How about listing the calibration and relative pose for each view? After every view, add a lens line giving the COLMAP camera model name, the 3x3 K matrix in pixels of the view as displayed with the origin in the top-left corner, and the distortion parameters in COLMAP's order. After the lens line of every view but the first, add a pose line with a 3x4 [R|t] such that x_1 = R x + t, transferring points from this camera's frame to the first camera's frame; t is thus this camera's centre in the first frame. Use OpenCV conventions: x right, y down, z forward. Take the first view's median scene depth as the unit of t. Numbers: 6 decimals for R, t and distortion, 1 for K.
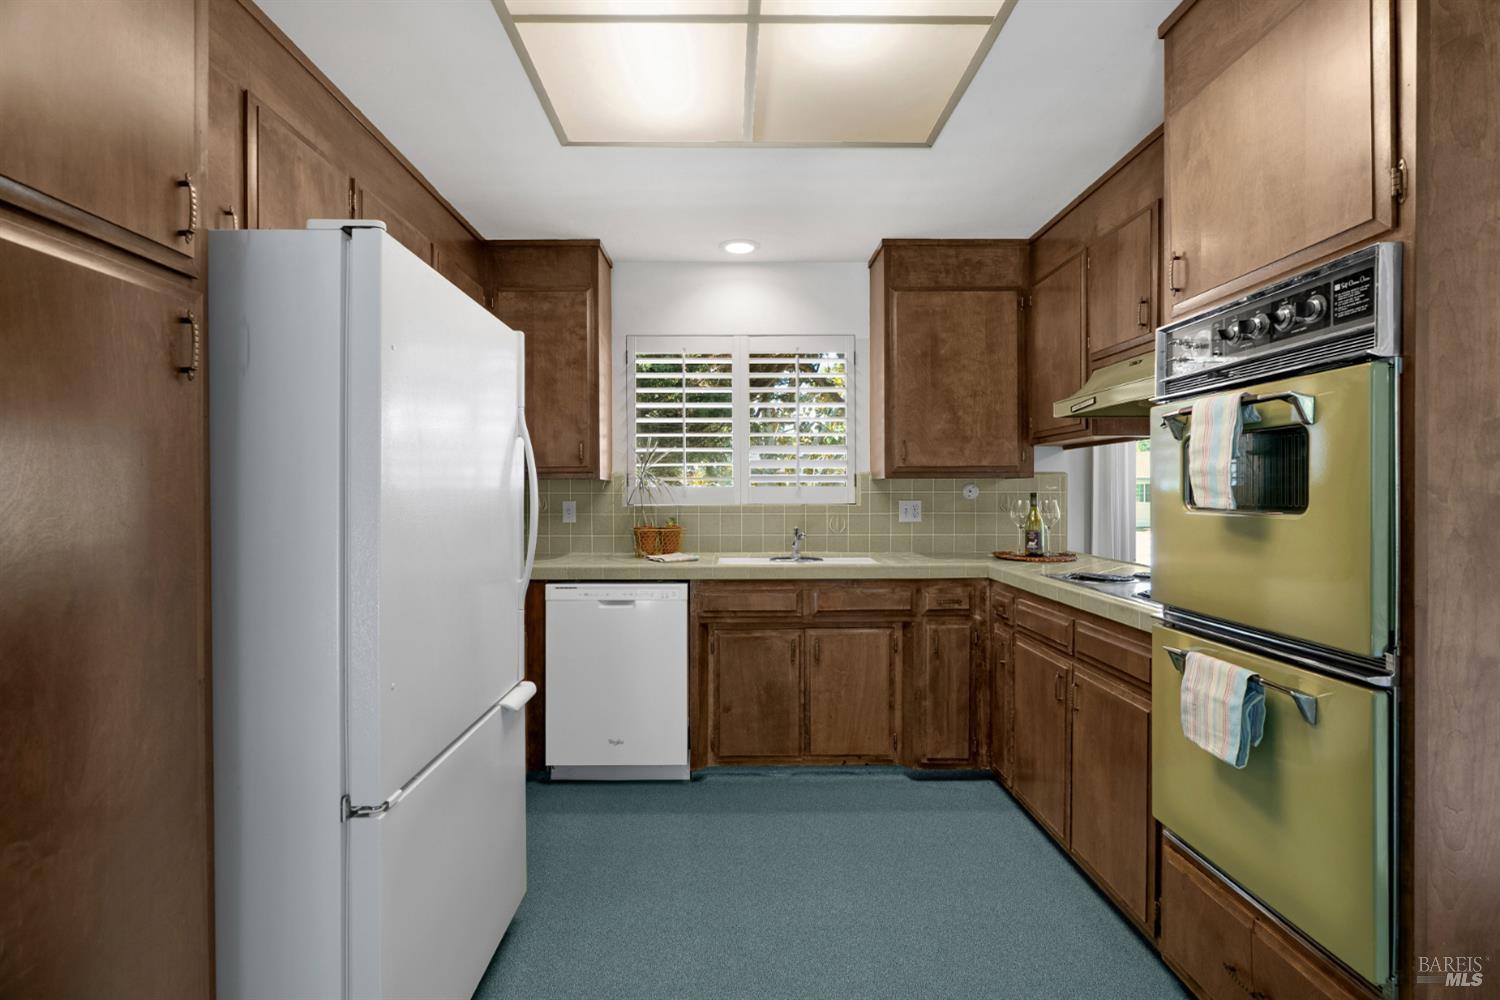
lens RADIAL K [[700.7, 0, 726.8], [0, 700.7, 495.0], [0, 0, 1]] dist [-0.010440, 0.004992]
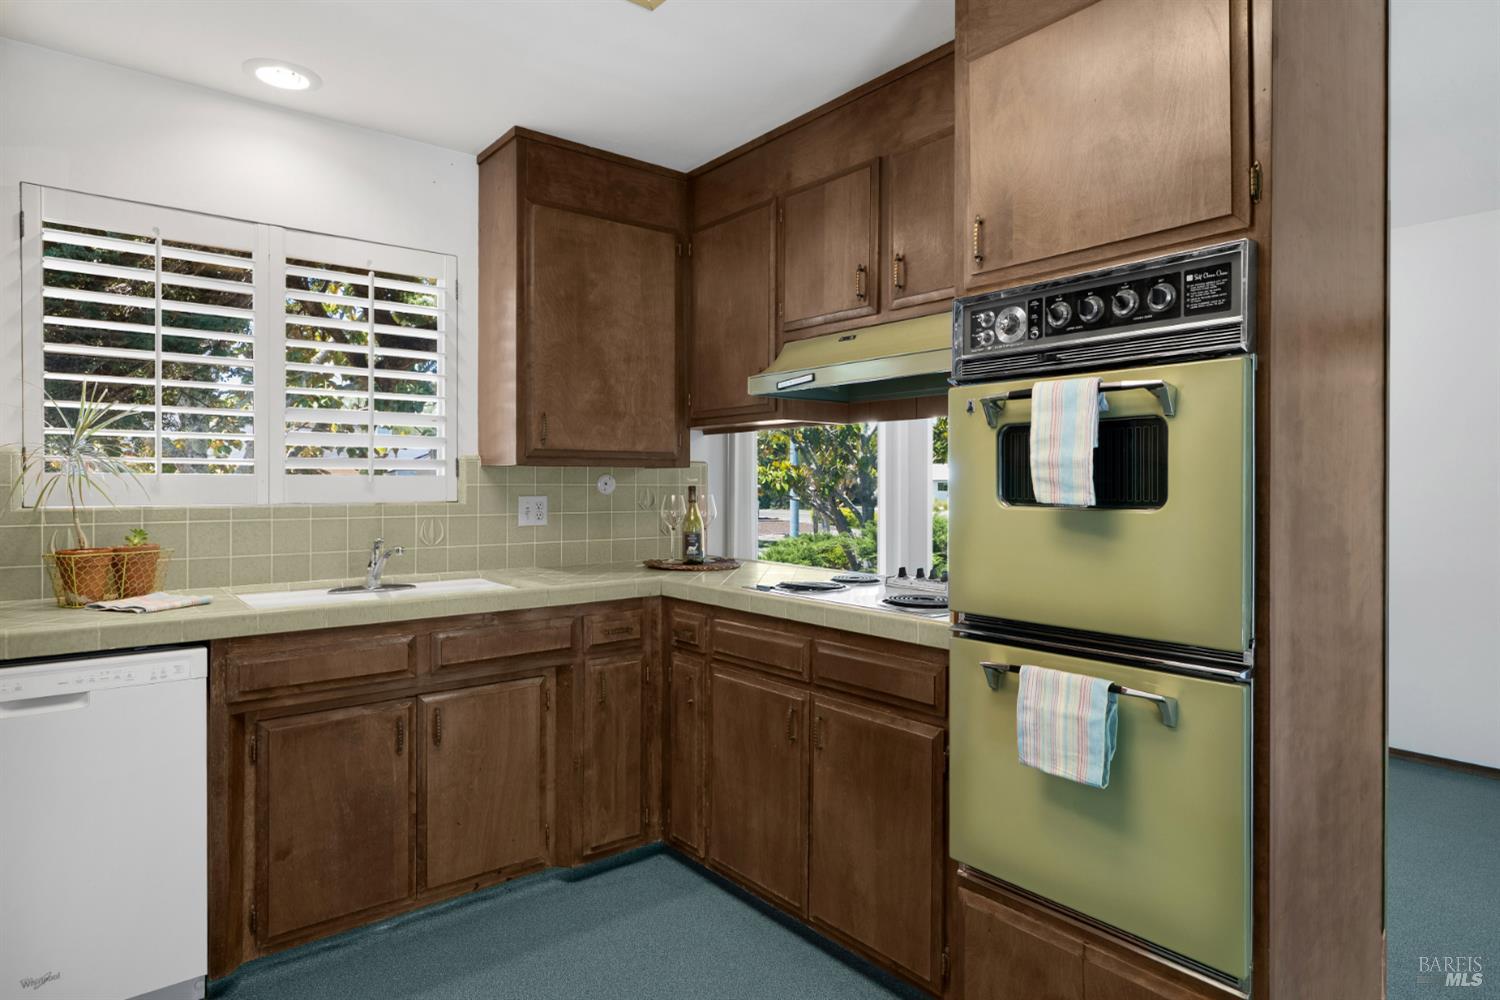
lens RADIAL K [[862.5, 0, 753.1], [0, 862.5, 485.9], [0, 0, 1]] dist [-0.005022, 0.006420]
pose [[0.772072, 0.001437, 0.635534, -0.155202], [-0.000017, 0.999997, -0.002241, -0.000975], [-0.635535, 0.001719, 0.772070, 0.190669]]
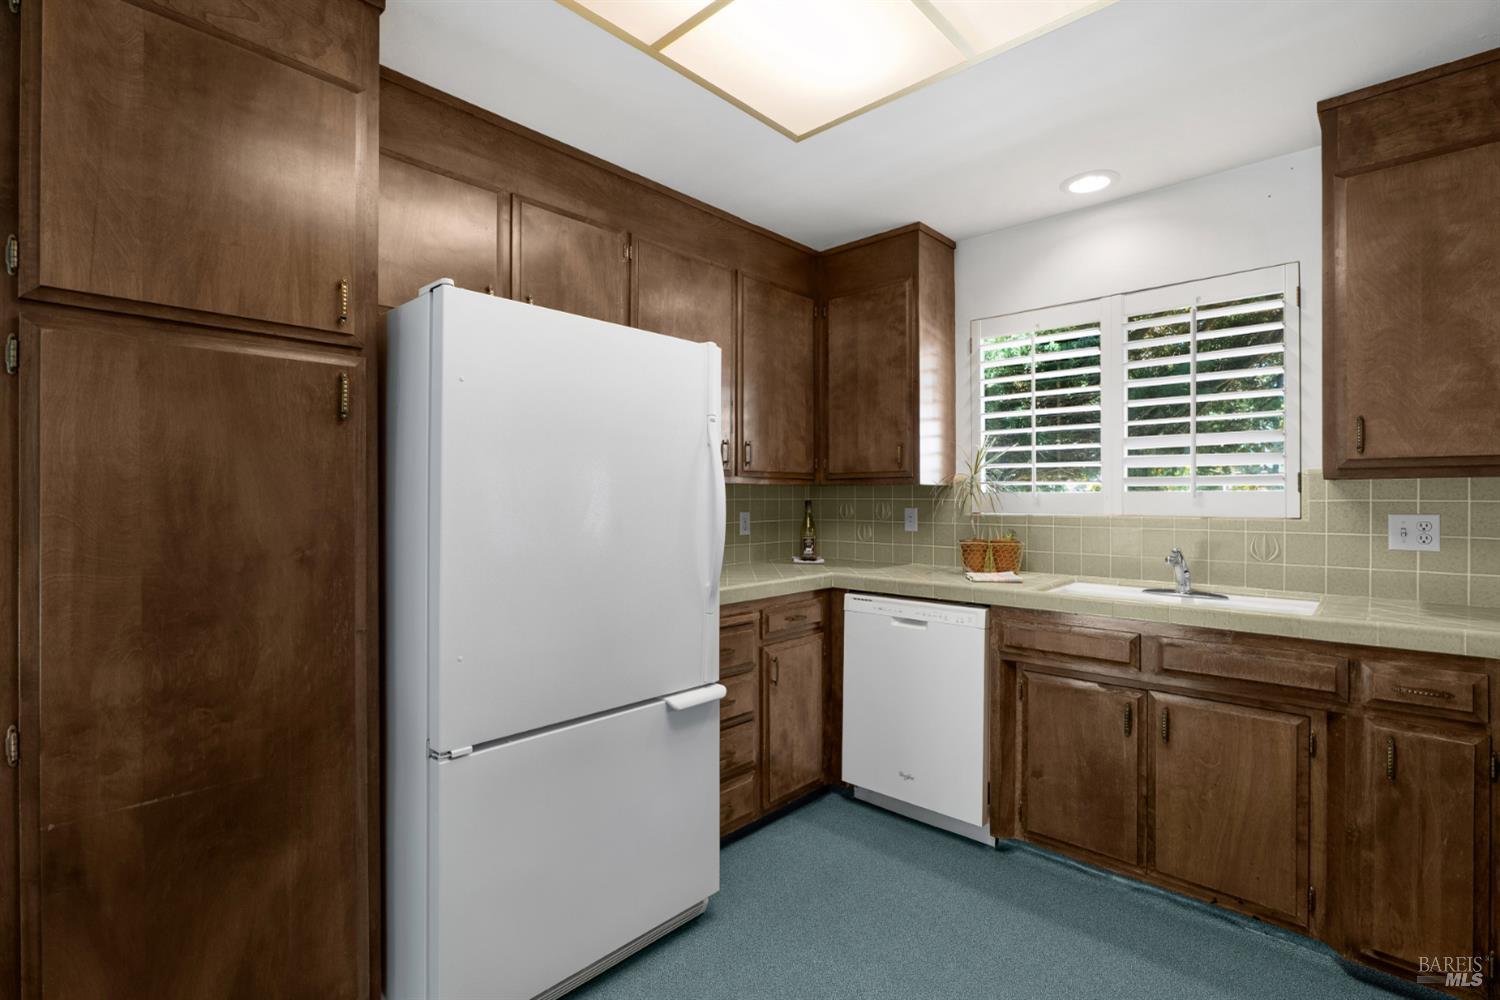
lens RADIAL K [[700.7, 0, 739.4], [0, 700.7, 496.1], [0, 0, 1]] dist [-0.010440, 0.004992]
pose [[0.722483, 0.001838, -0.691386, 0.303055], [-0.006213, 0.999973, -0.003834, -0.002732], [0.691361, 0.007065, 0.722475, 0.194938]]
